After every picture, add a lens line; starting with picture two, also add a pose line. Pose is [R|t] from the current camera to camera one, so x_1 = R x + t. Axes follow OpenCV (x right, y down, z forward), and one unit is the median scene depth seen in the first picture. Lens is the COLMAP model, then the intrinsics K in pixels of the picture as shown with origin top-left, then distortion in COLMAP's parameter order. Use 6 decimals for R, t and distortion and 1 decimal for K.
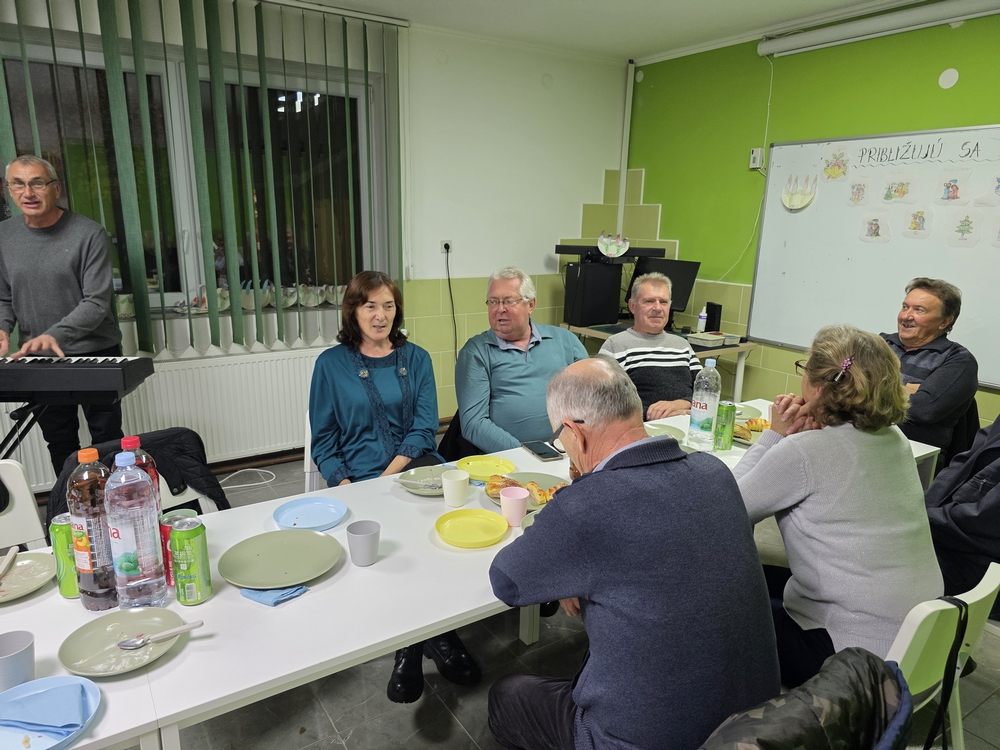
lens RADIAL K [[671.2, 0, 487.4], [0, 671.2, 388.8], [0, 0, 1]] dist [0.050643, -0.044520]
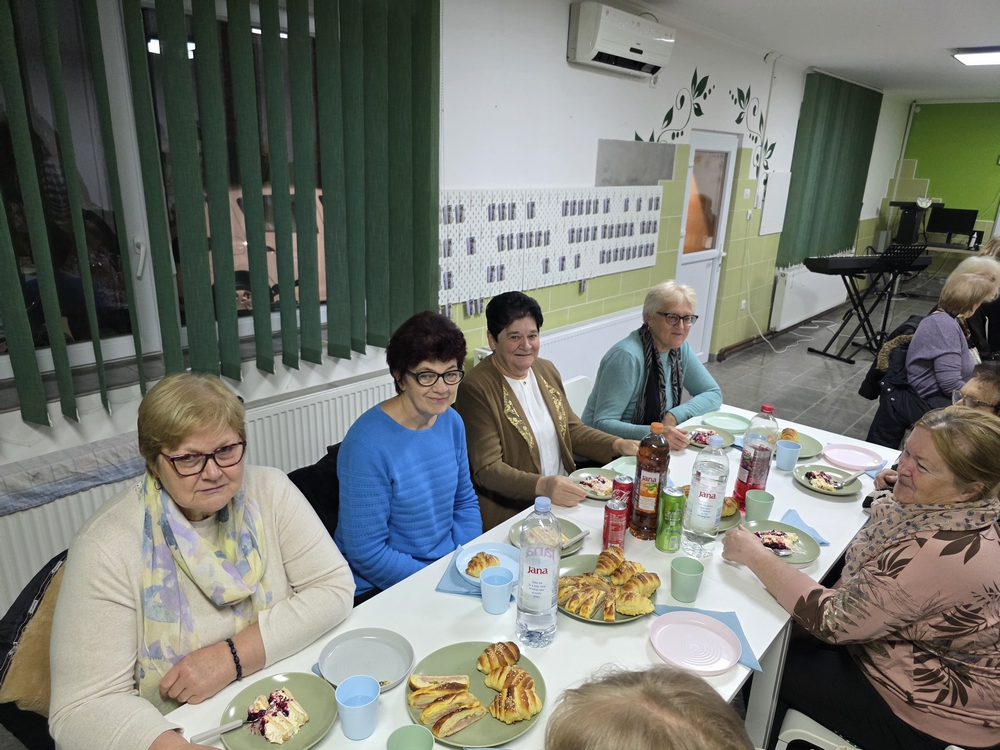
lens RADIAL K [[671.2, 0, 494.1], [0, 671.2, 371.7], [0, 0, 1]] dist [0.050643, -0.044520]
pose [[0.961853, -0.074855, 0.263126, -1.707072], [0.061123, 0.996325, 0.060004, 0.084275], [-0.266651, -0.041632, 0.962894, -0.608891]]
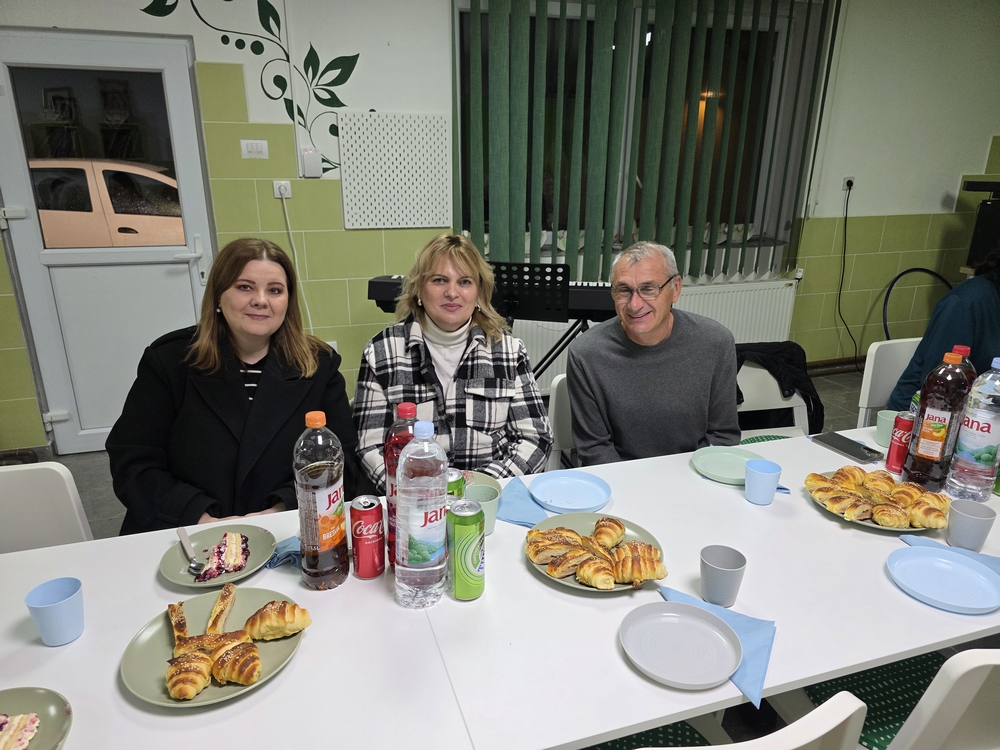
lens RADIAL K [[671.2, 0, 502.6], [0, 671.2, 373.7], [0, 0, 1]] dist [0.050643, -0.044520]
pose [[0.972439, 0.059643, -0.225399, -0.336757], [-0.047418, 0.997115, 0.059273, 0.030114], [0.228284, -0.046951, 0.972462, -0.083808]]
